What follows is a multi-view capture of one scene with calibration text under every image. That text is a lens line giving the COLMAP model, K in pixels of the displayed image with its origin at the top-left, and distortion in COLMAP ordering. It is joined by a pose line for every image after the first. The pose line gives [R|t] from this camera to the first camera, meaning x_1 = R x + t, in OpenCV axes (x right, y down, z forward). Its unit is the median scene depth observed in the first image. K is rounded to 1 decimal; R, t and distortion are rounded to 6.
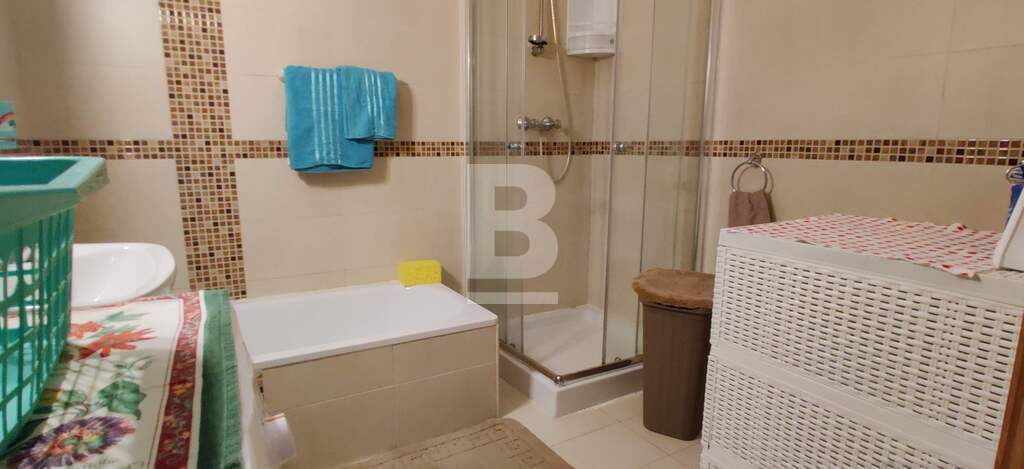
lens RADIAL K [[517.6, 0, 515.2], [0, 517.6, 236.4], [0, 0, 1]] dist [-0.008321, -0.006489]
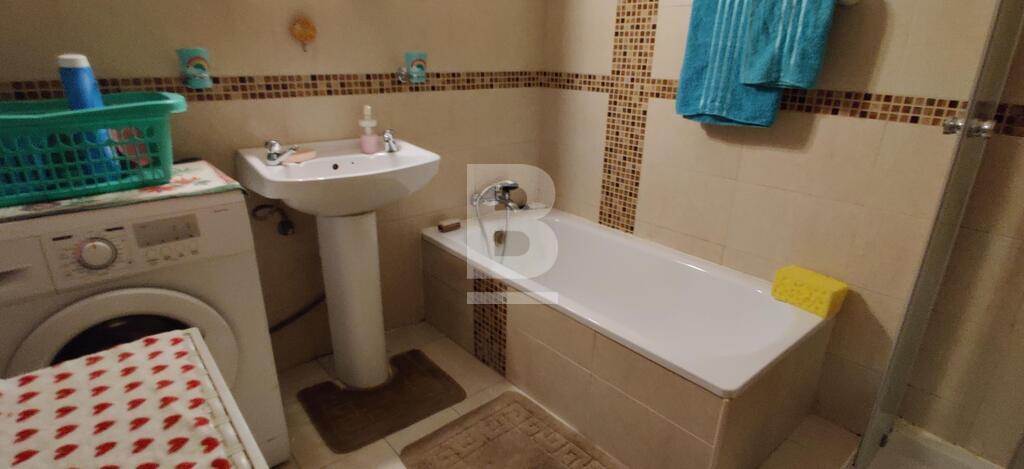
lens RADIAL K [[517.6, 0, 511.0], [0, 517.6, 238.8], [0, 0, 1]] dist [-0.008321, -0.006489]
pose [[0.163443, 0.339597, -0.926261, 0.432958], [-0.190756, 0.932047, 0.308059, -0.155759], [0.967935, 0.126340, 0.217117, 0.572976]]
